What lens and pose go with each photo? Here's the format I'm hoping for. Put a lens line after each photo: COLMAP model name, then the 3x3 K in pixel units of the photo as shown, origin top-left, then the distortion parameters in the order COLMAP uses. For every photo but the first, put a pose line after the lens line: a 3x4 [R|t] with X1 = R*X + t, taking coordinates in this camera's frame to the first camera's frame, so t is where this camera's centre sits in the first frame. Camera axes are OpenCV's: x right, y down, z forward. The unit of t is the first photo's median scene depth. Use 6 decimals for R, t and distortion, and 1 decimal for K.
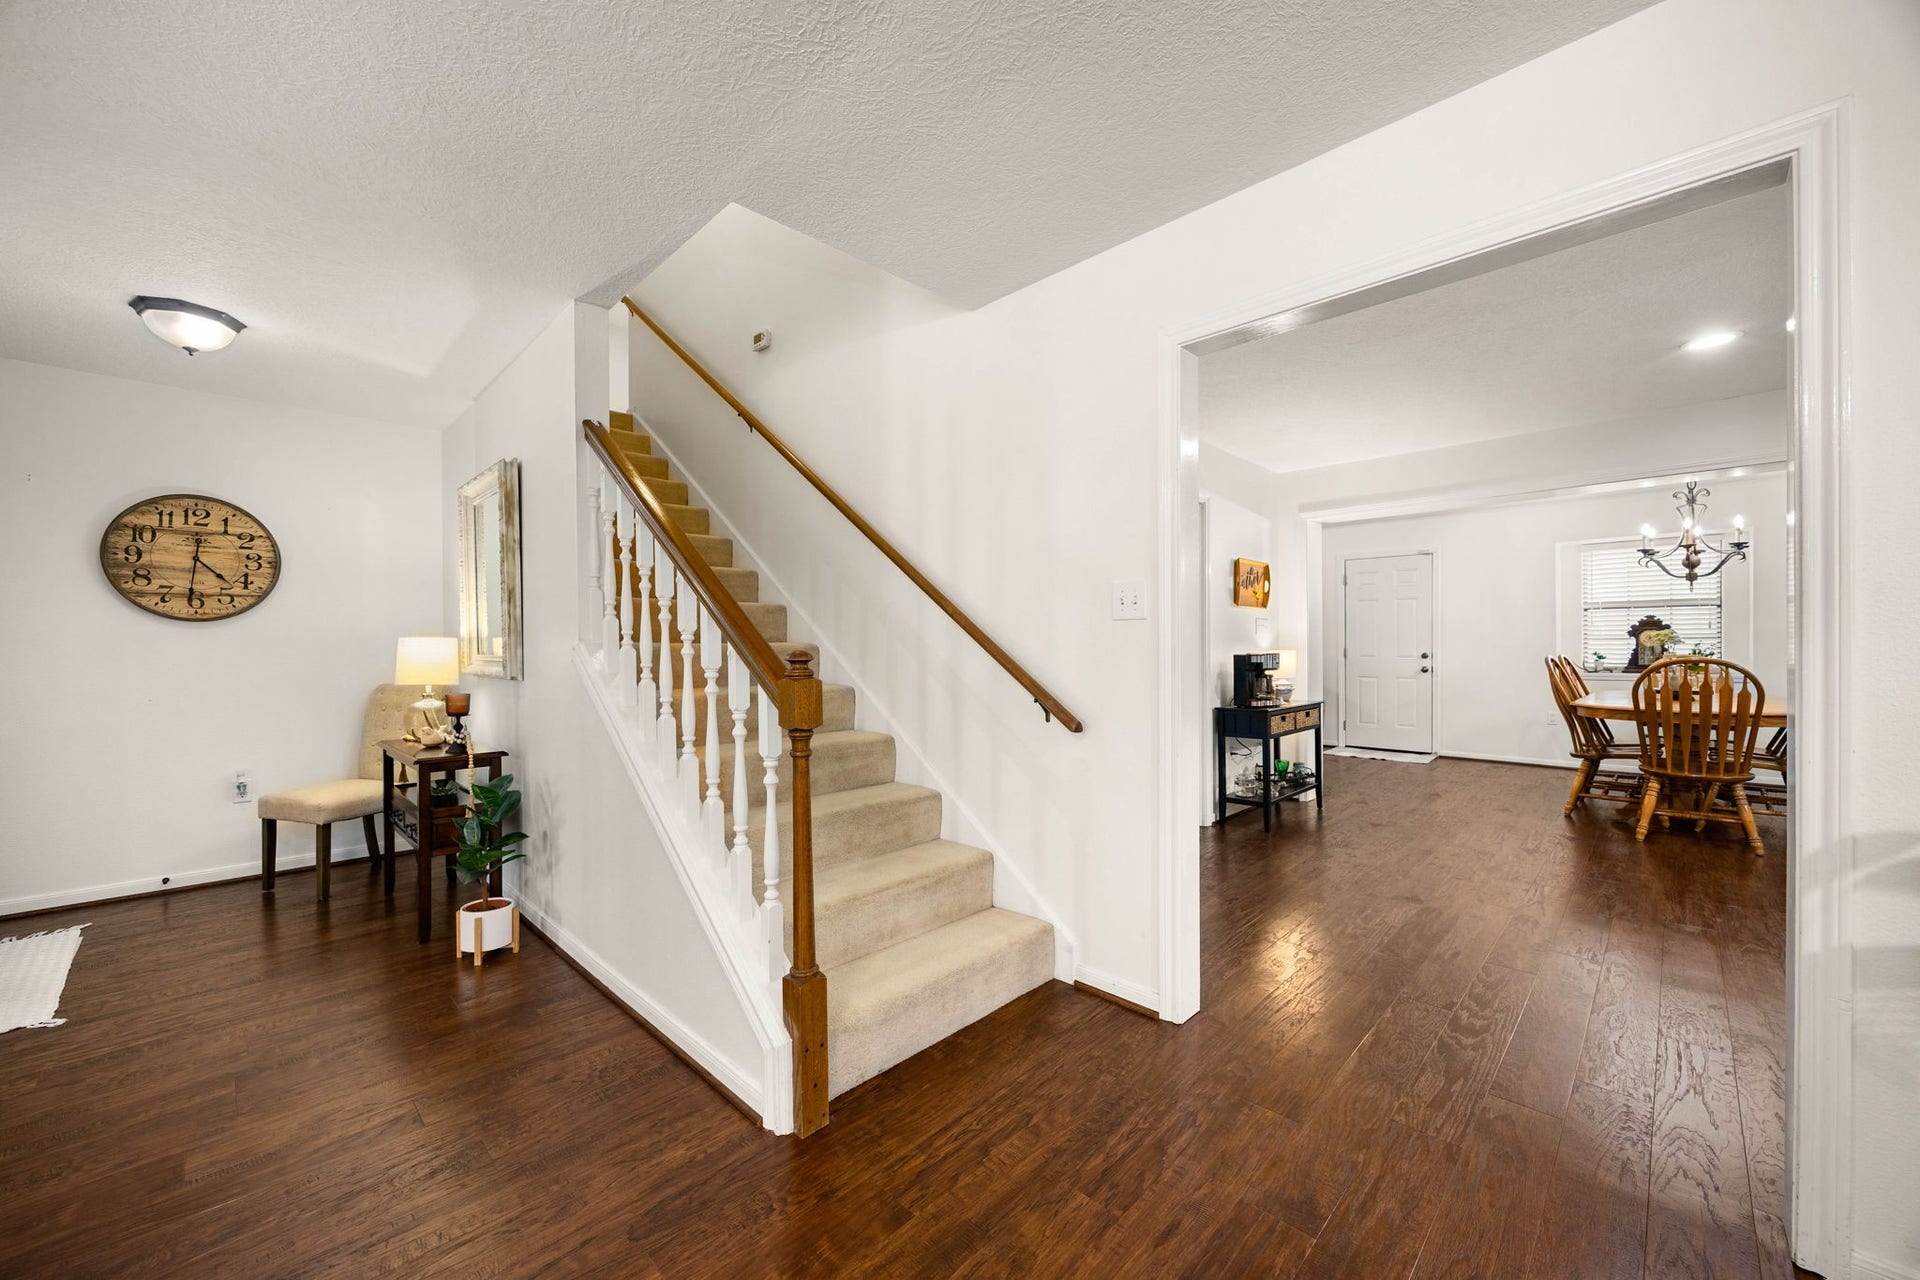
lens RADIAL K [[736.9, 0, 951.8], [0, 736.9, 649.0], [0, 0, 1]] dist [-0.000593, -0.000145]
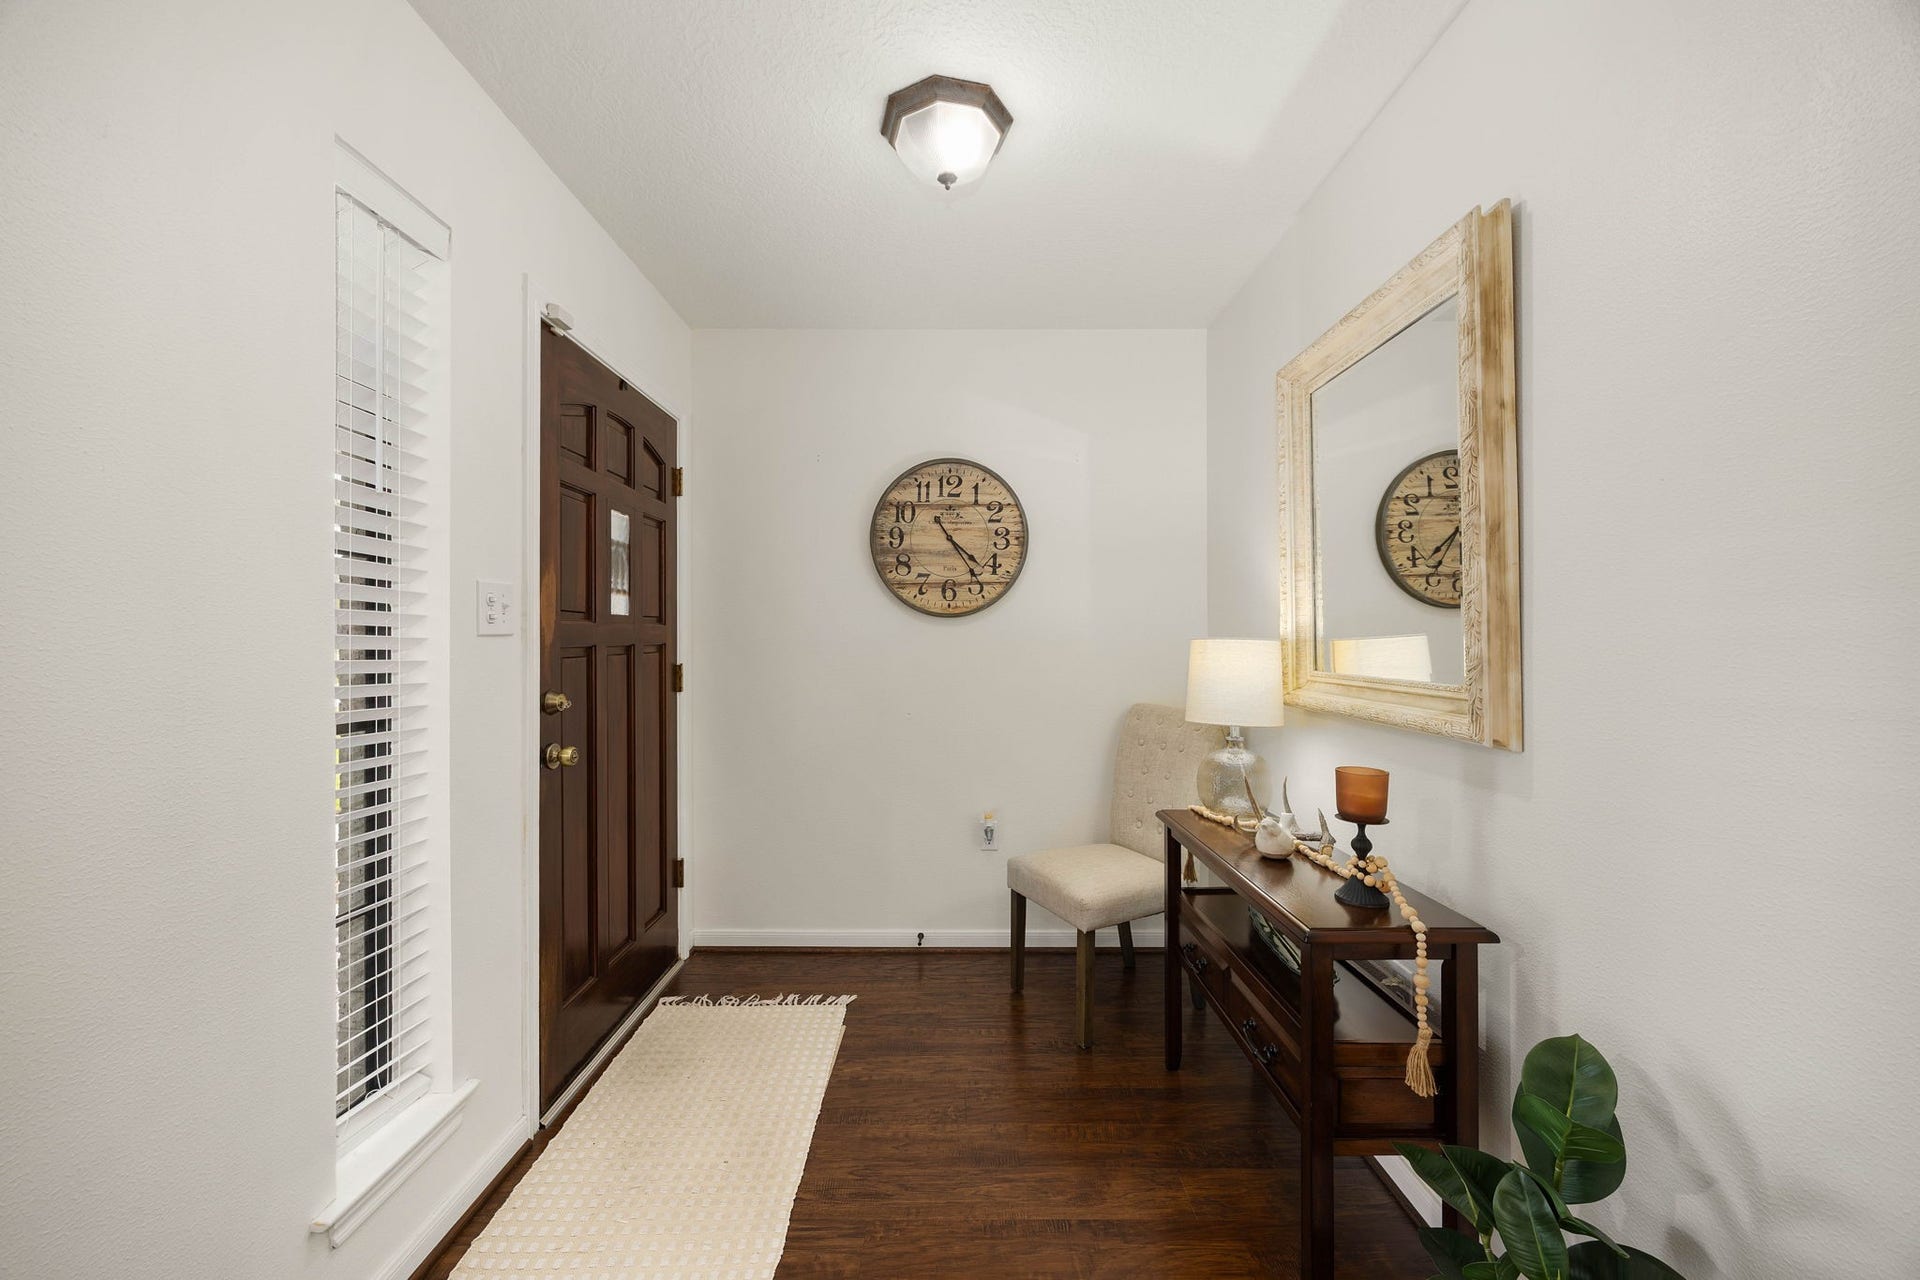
lens RADIAL K [[727.7, 0, 955.4], [0, 727.7, 647.6], [0, 0, 1]] dist [-0.001679, 0.000108]
pose [[0.706932, 0.015322, -0.707116, -0.471368], [-0.006905, 0.999867, 0.014763, -0.016601], [0.707248, -0.005554, 0.706944, 0.455244]]
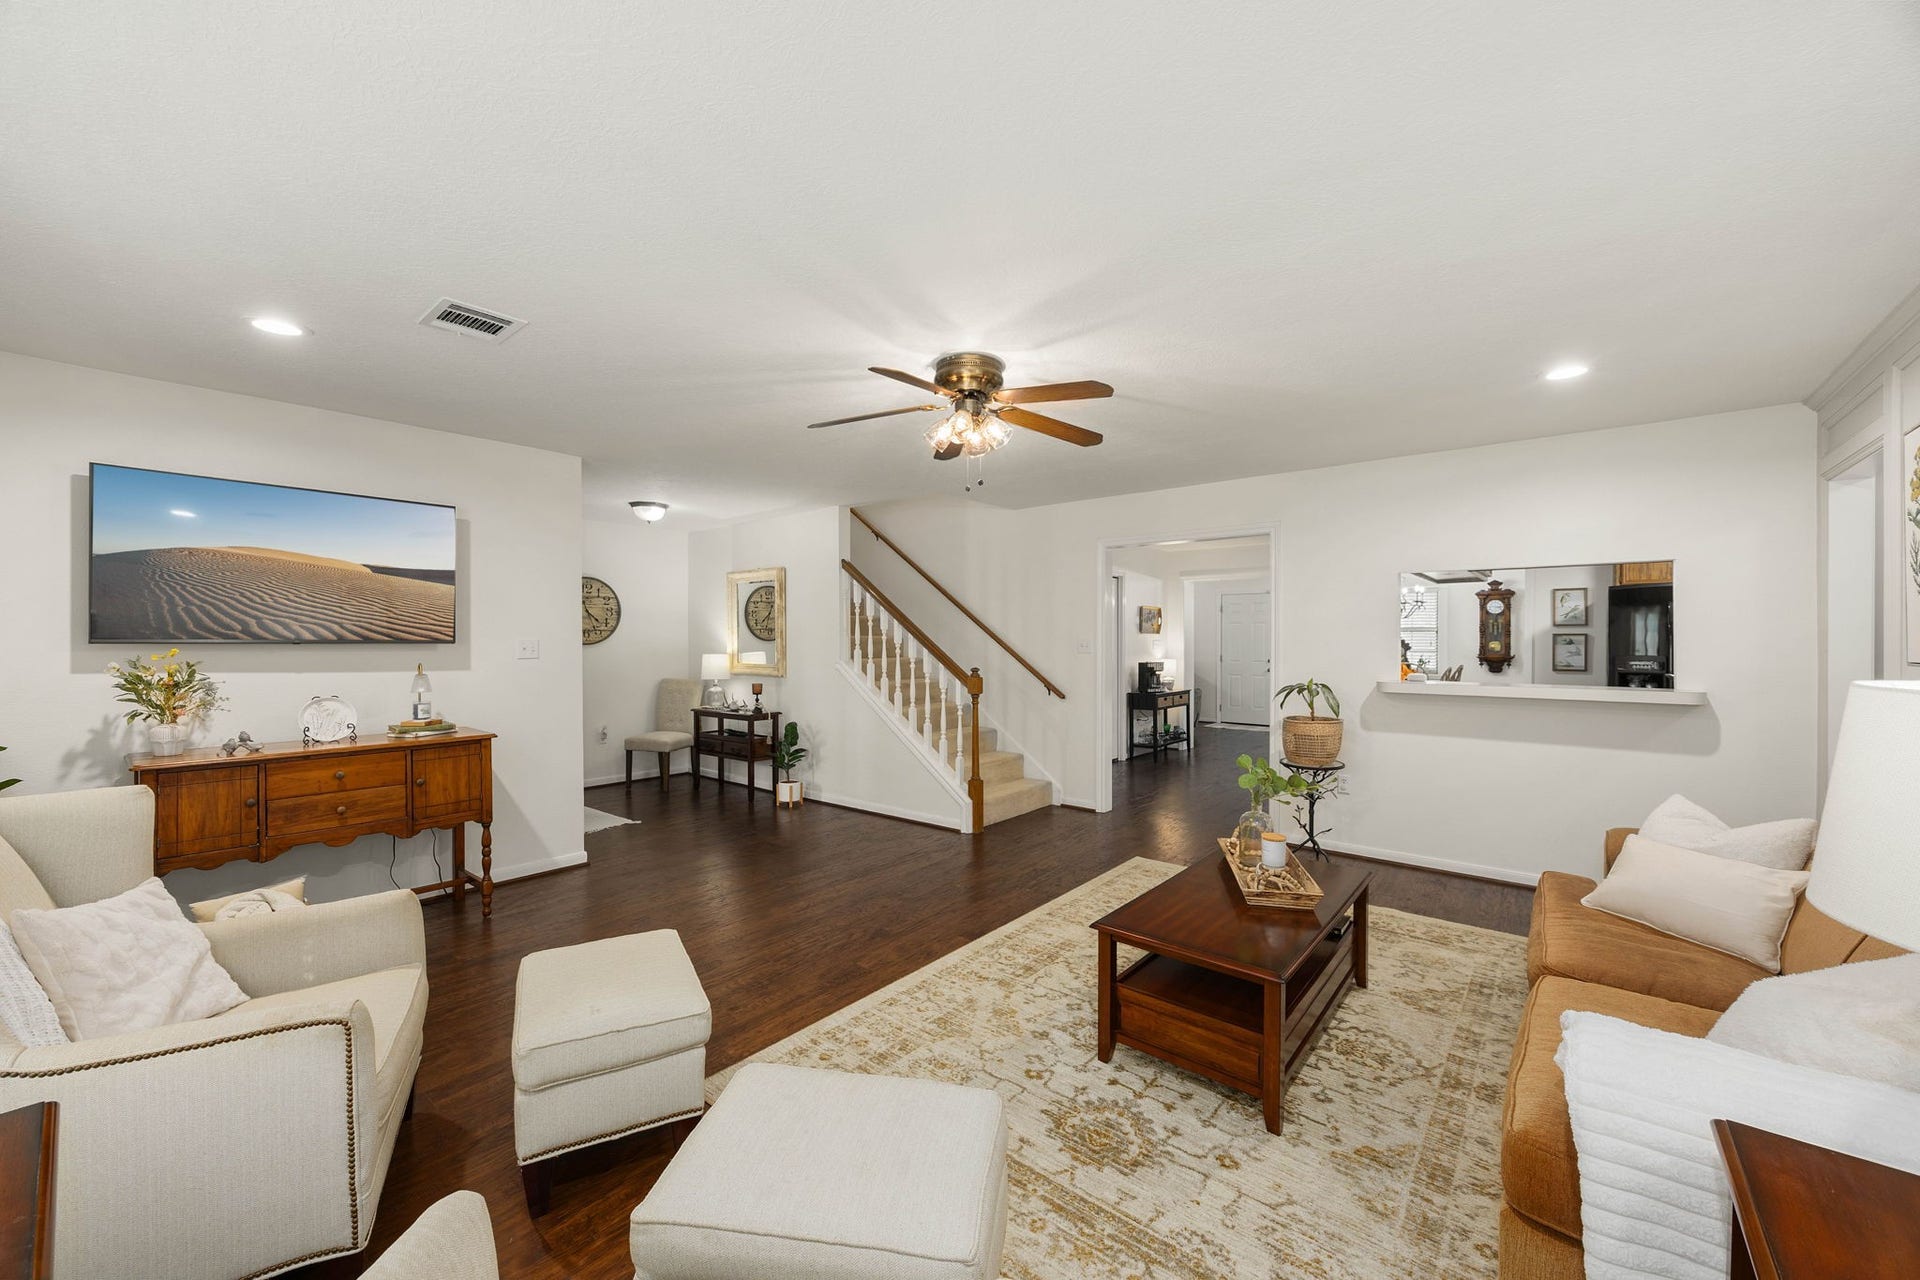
lens RADIAL K [[739.9, 0, 956.3], [0, 739.9, 637.9], [0, 0, 1]] dist [-0.001589, -0.000115]
pose [[0.996232, 0.005646, 0.086543, -0.265112], [-0.004855, 0.999945, -0.009346, -0.042991], [-0.086591, 0.008891, 0.996204, -0.949054]]
